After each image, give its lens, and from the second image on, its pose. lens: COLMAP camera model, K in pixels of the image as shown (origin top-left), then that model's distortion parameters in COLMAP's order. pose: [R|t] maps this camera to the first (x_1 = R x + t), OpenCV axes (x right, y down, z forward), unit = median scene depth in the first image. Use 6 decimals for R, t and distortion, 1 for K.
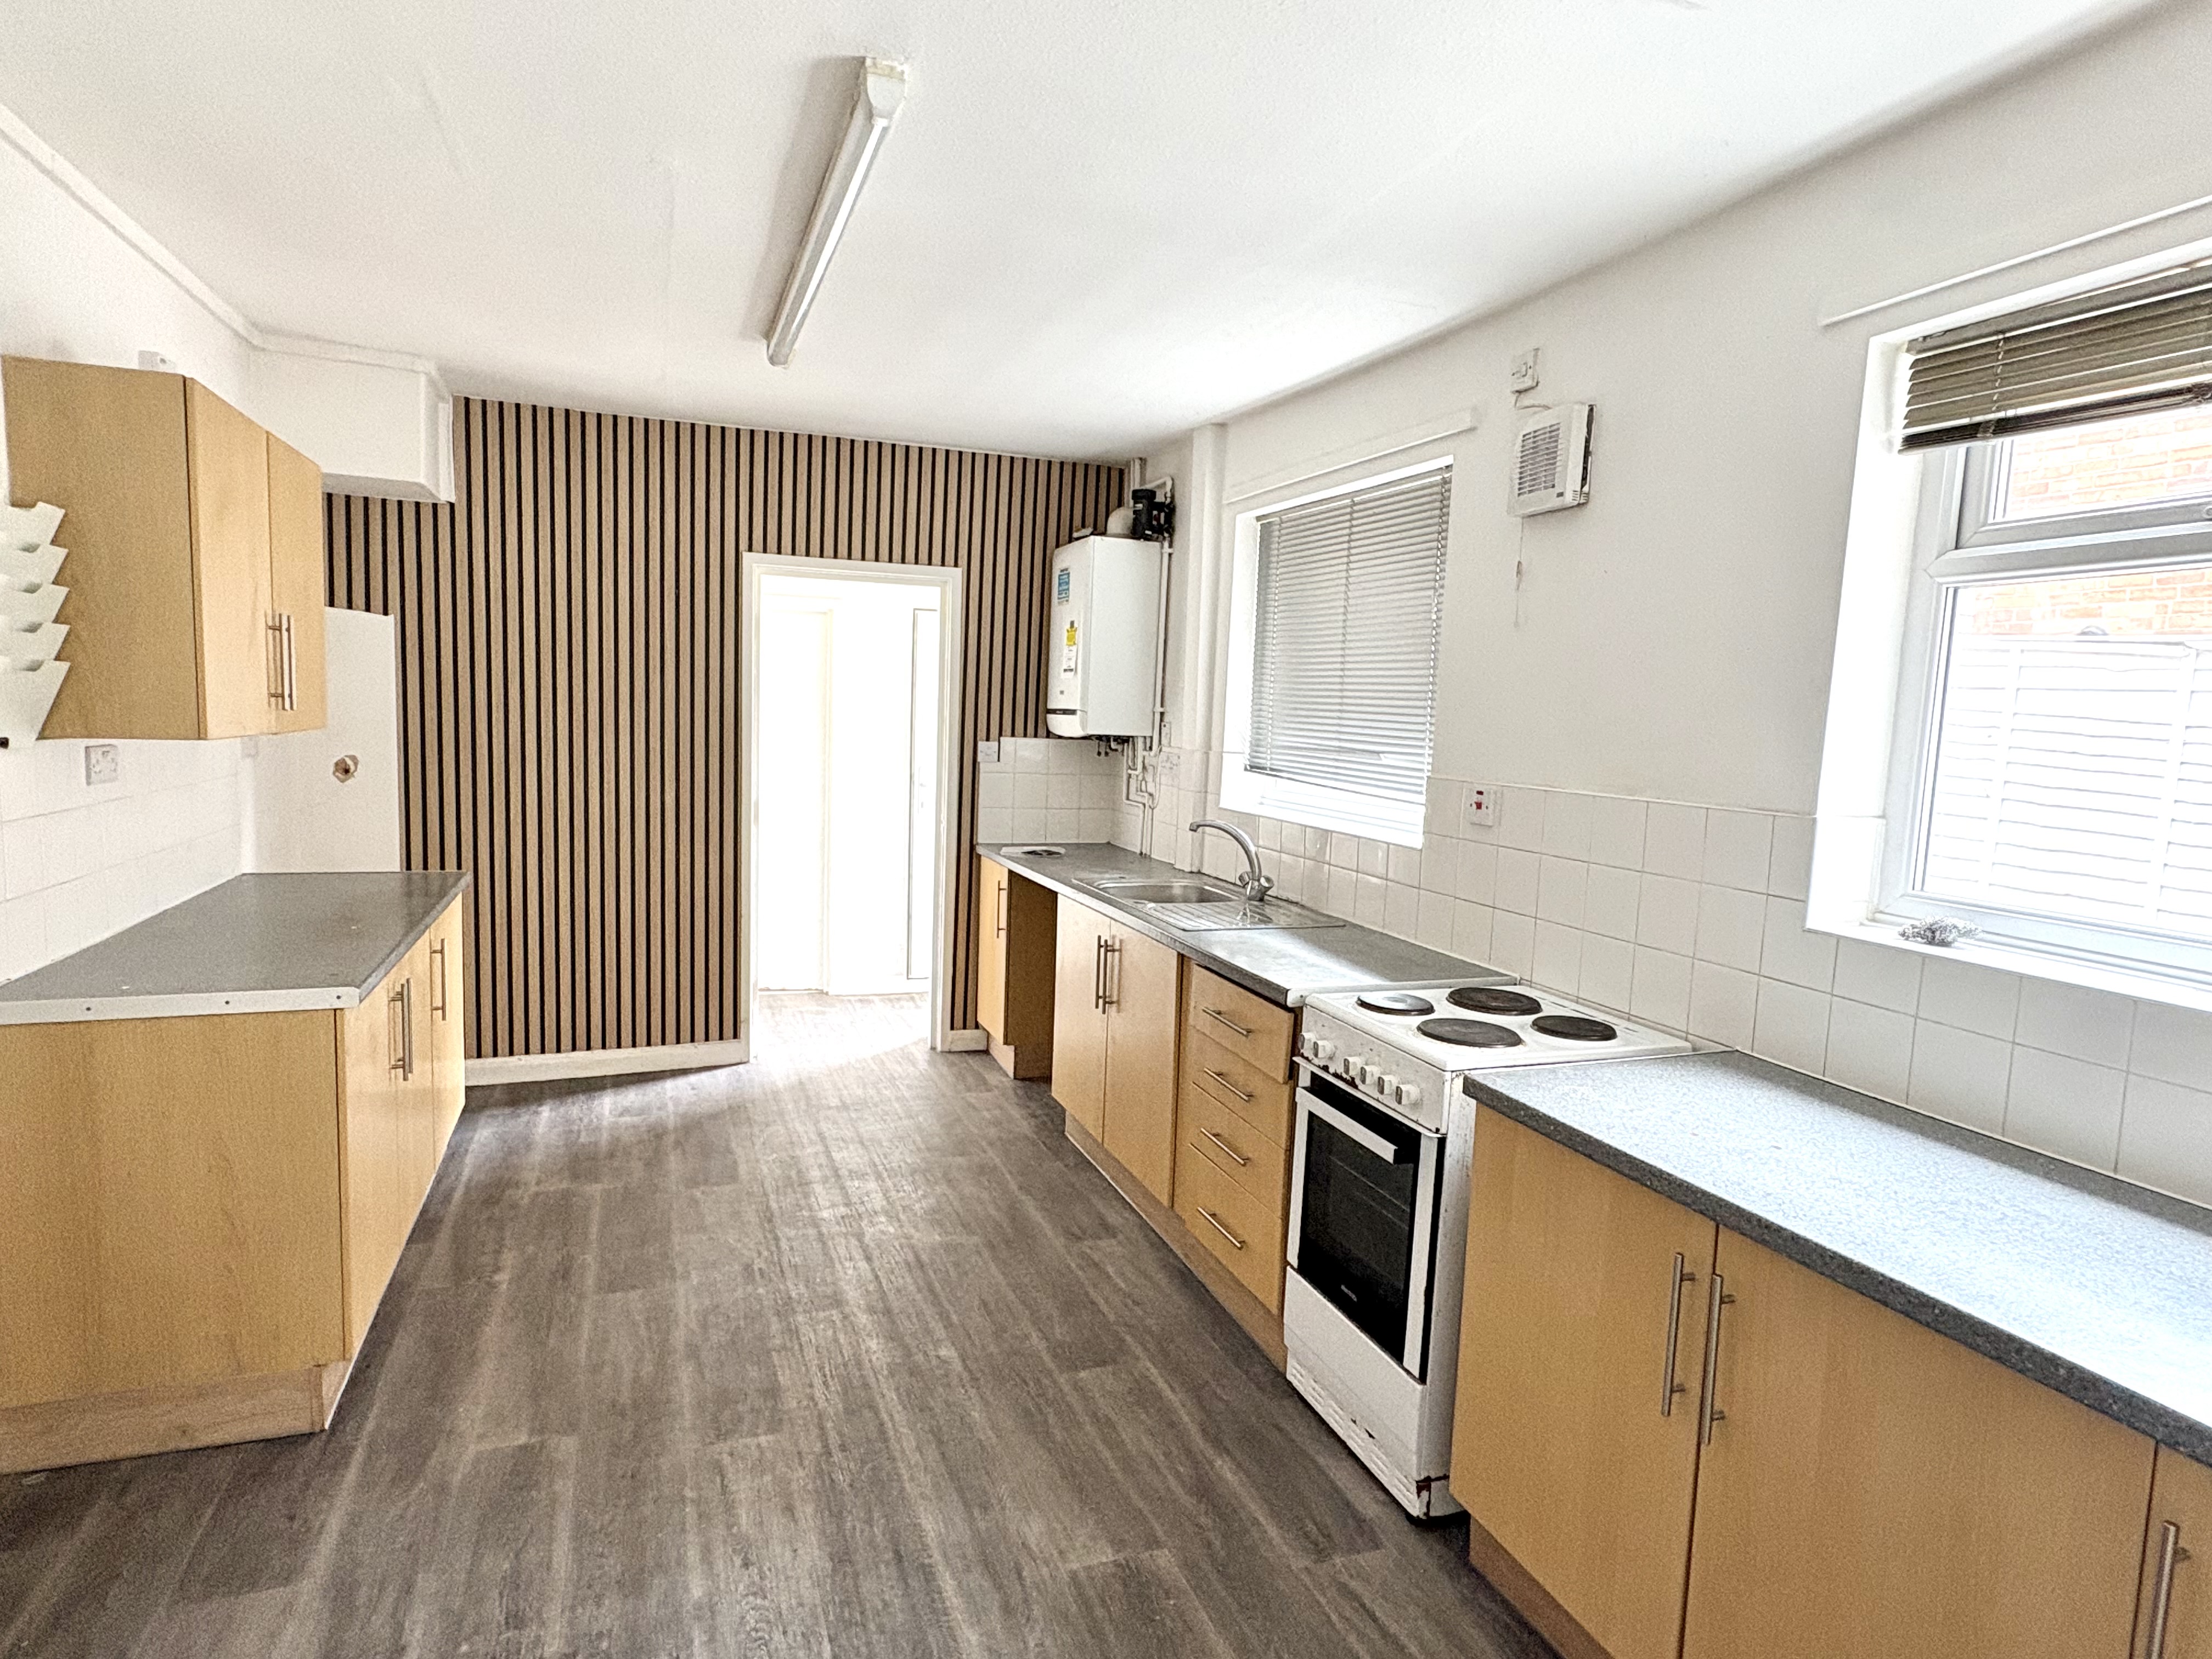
lens RADIAL K [[1221.5, 0, 1108.5], [0, 1221.5, 830.0], [0, 0, 1]] dist [-0.001207, -0.000007]
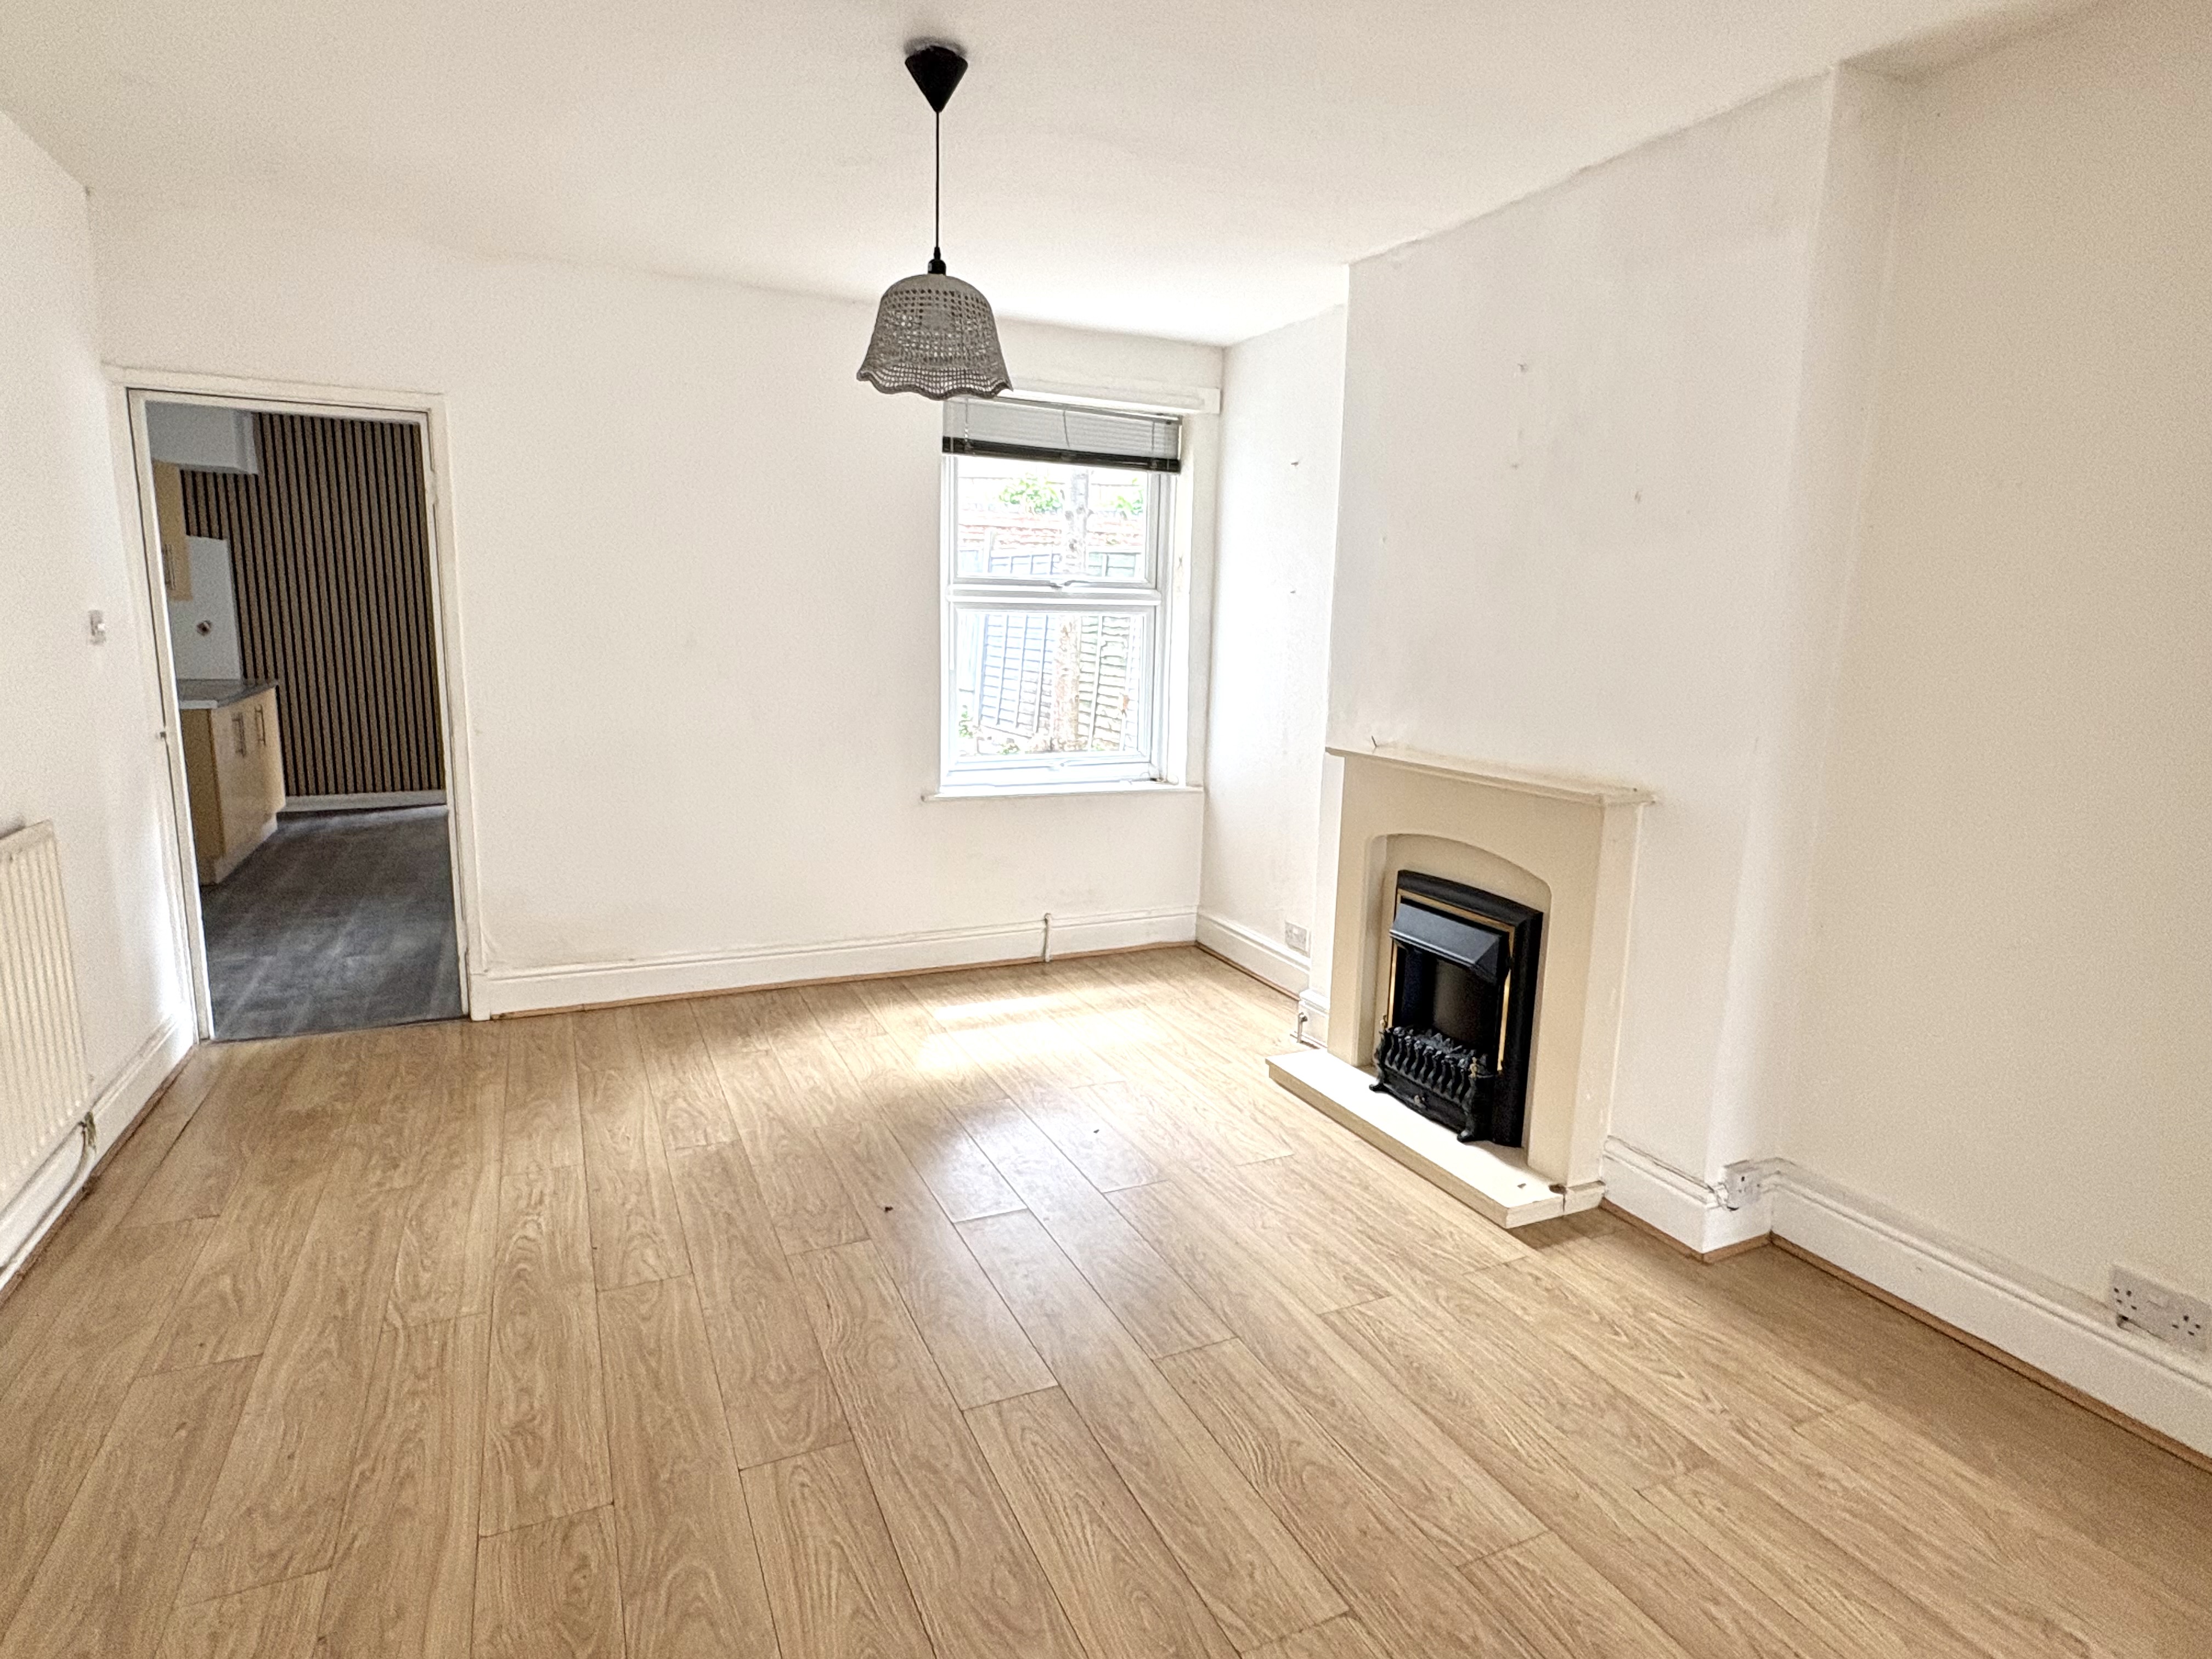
lens RADIAL K [[1221.5, 0, 1105.7], [0, 1221.5, 832.4], [0, 0, 1]] dist [-0.001207, -0.000007]
pose [[0.996110, -0.028336, 0.083440, 0.536117], [0.021495, 0.996419, 0.081770, 0.132270], [-0.085458, -0.079658, 0.993152, -0.919072]]
